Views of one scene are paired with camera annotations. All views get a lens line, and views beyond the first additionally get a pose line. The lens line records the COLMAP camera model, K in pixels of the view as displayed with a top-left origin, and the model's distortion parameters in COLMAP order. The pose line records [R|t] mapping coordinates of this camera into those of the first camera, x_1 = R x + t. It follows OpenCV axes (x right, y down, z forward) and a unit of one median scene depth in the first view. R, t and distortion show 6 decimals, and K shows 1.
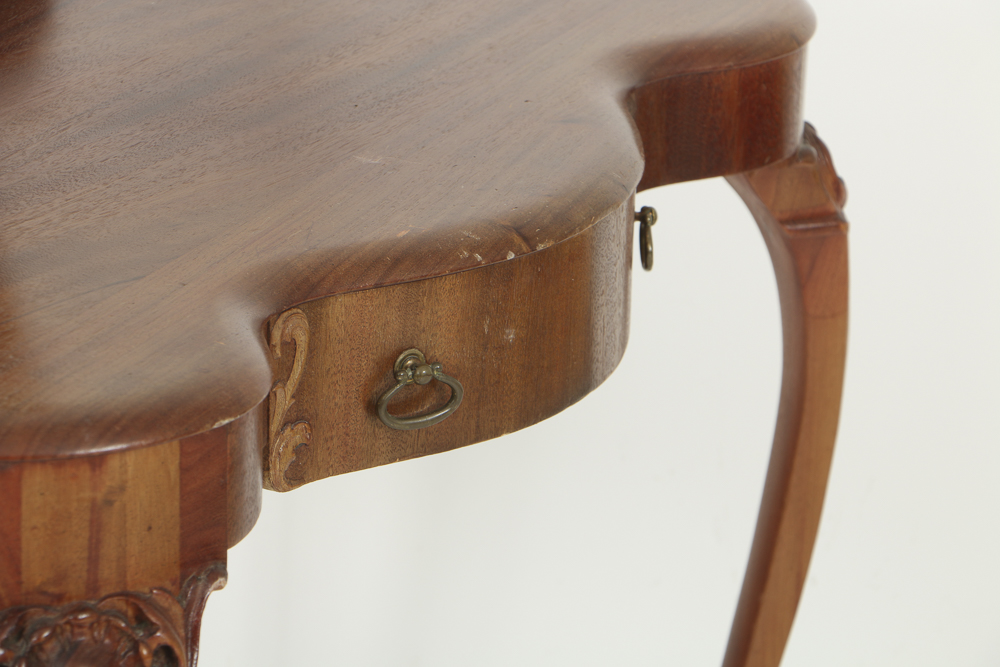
lens RADIAL K [[4674.8, 0, 501.8], [0, 4674.8, 331.8], [0, 0, 1]] dist [1.385673, 0.000000]
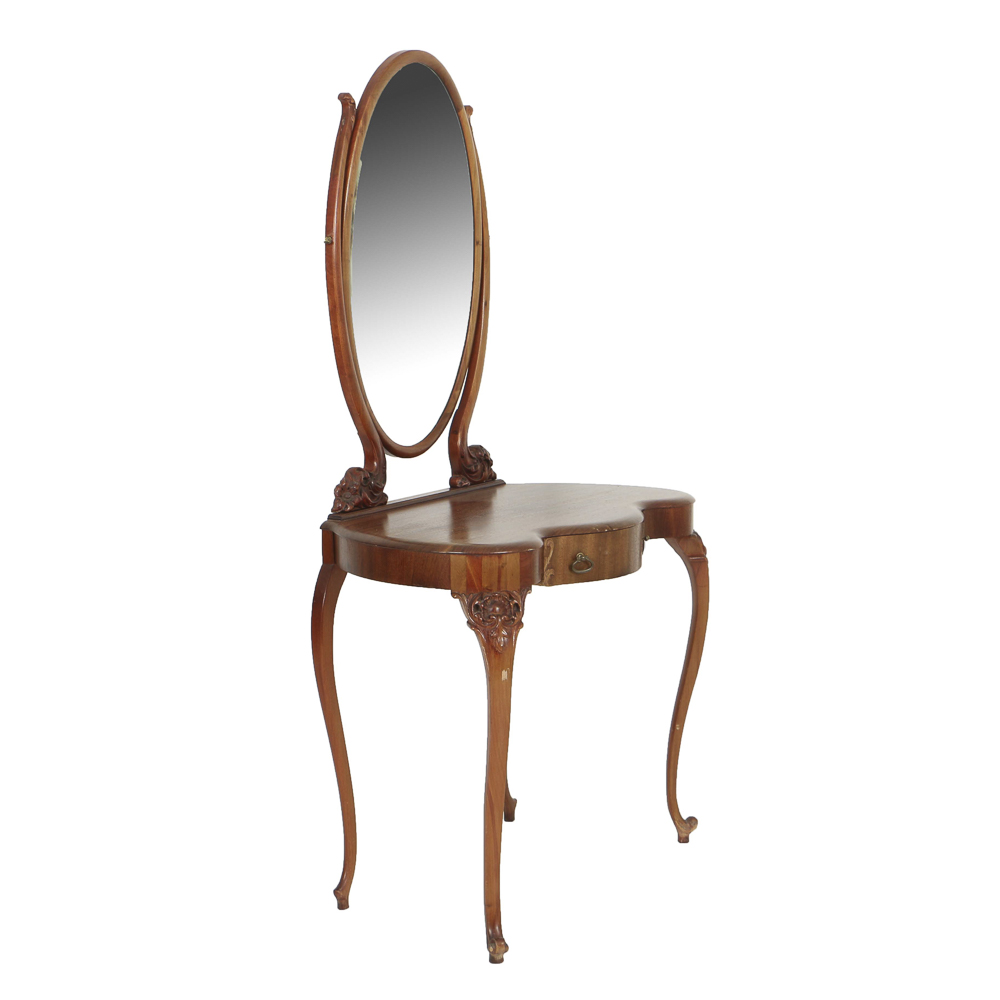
lens RADIAL K [[1893.5, 0, 499.7], [0, 1893.5, 506.6], [0, 0, 1]] dist [0.012857, 0.000000]
pose [[0.995513, -0.013082, -0.093714, 0.062460], [-0.006758, 0.978036, -0.208325, 0.297287], [0.094381, 0.208024, 0.973560, -0.551305]]
